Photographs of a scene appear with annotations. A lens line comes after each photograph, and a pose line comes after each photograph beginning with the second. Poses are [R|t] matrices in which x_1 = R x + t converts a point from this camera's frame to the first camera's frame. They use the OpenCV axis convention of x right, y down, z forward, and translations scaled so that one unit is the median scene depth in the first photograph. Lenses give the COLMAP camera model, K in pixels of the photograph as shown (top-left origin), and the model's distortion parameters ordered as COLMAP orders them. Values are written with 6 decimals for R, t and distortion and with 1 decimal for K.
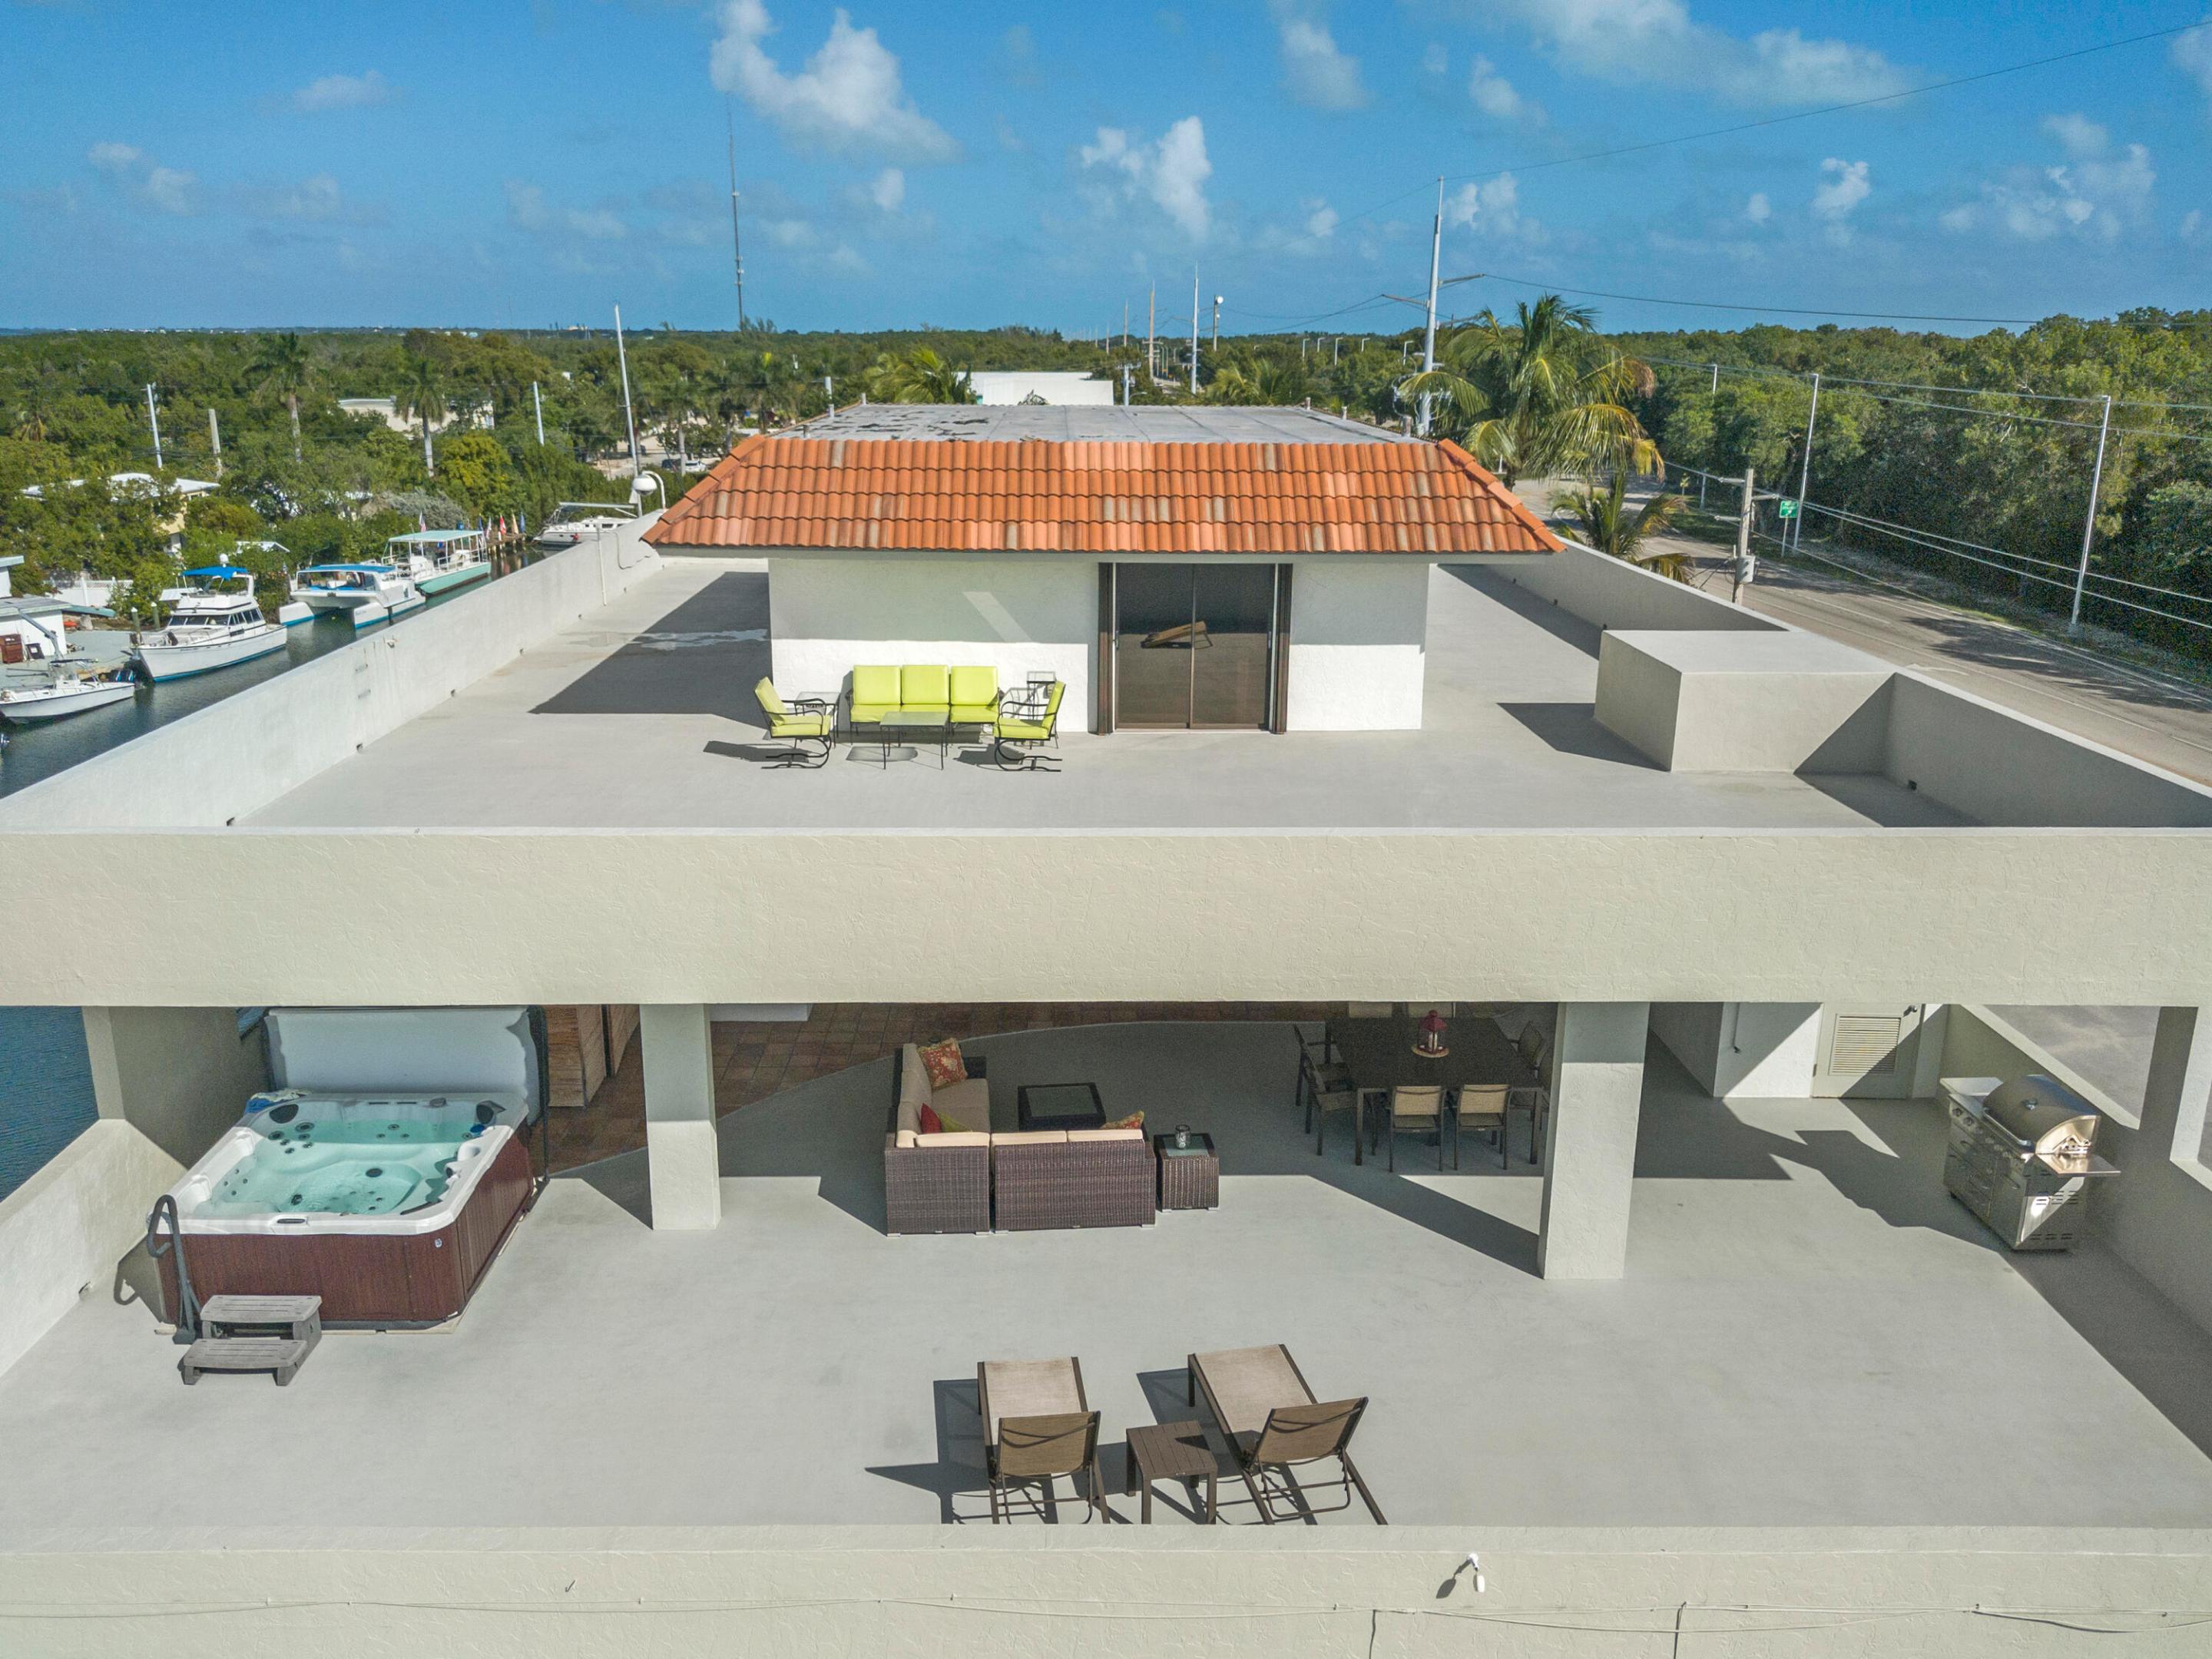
lens RADIAL K [[1714.0, 0, 1100.2], [0, 1714.0, 835.0], [0, 0, 1]] dist [0.003733, -0.002419]
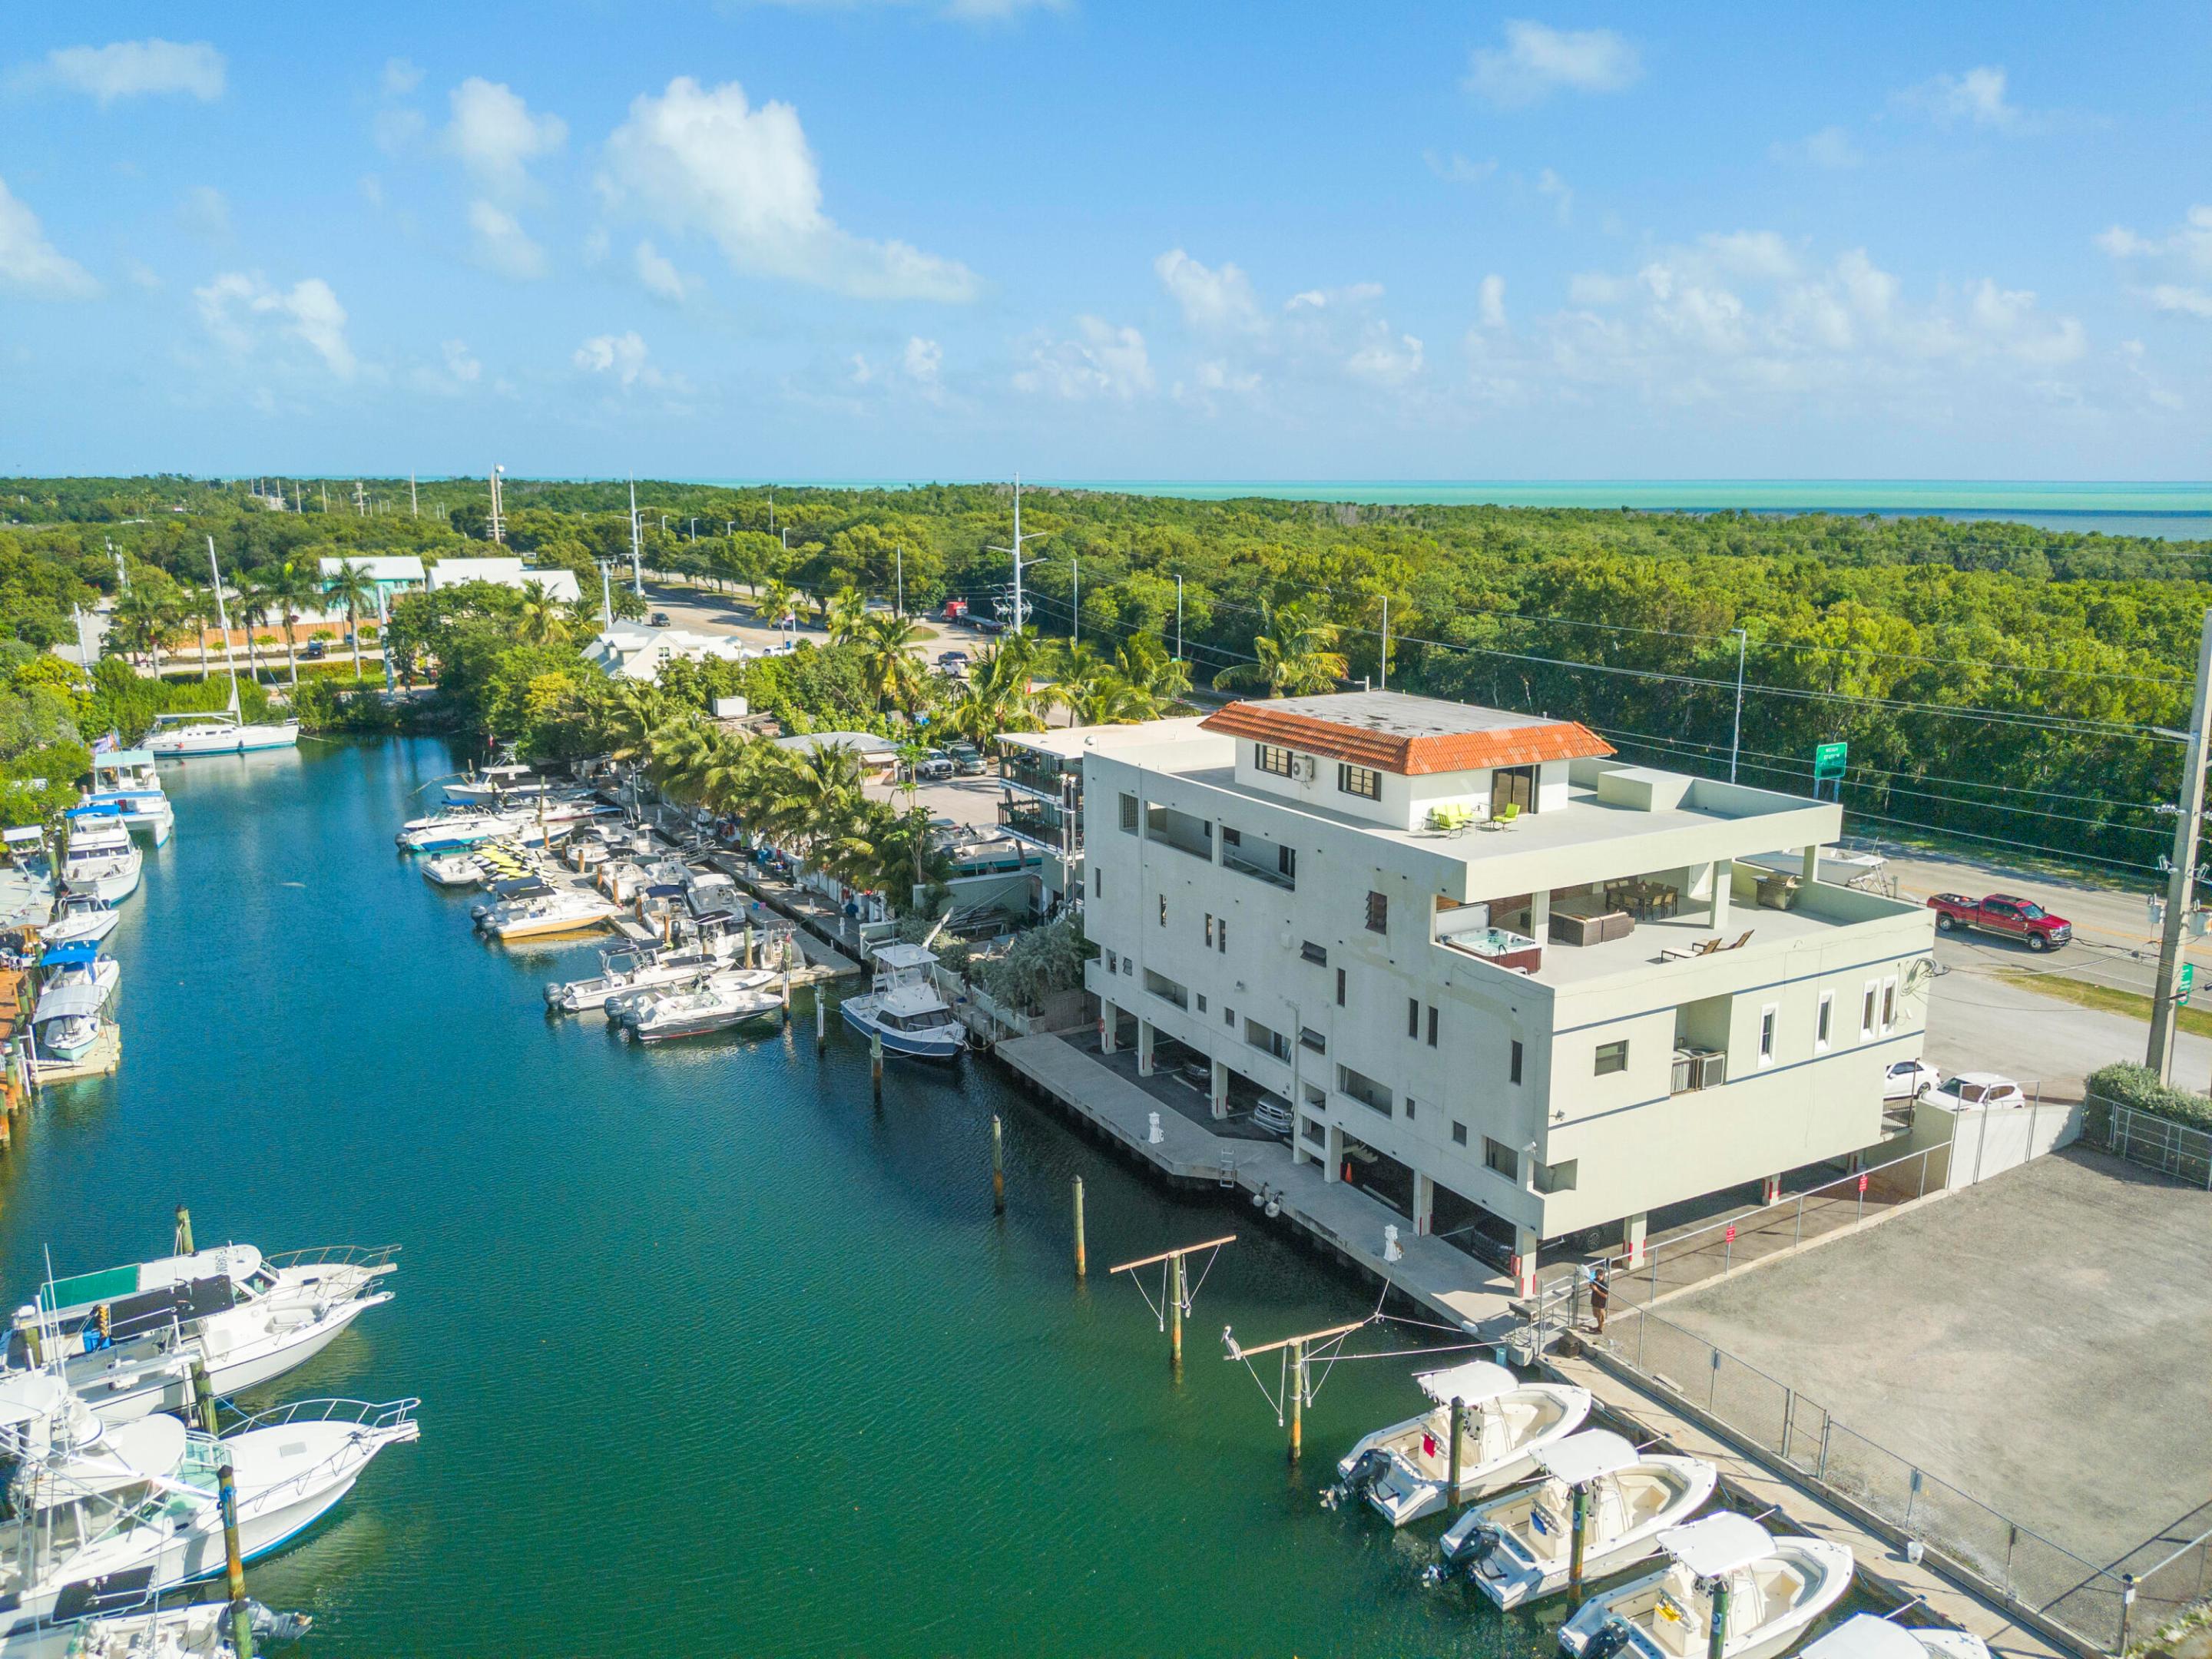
lens RADIAL K [[1714.0, 0, 1100.2], [0, 1714.0, 835.0], [0, 0, 1]] dist [0.003733, -0.002419]
pose [[0.857471, -0.112240, 0.502141, -0.476067], [0.142558, 0.989536, -0.022252, -0.014570], [-0.494389, 0.090665, 0.864499, -0.291984]]
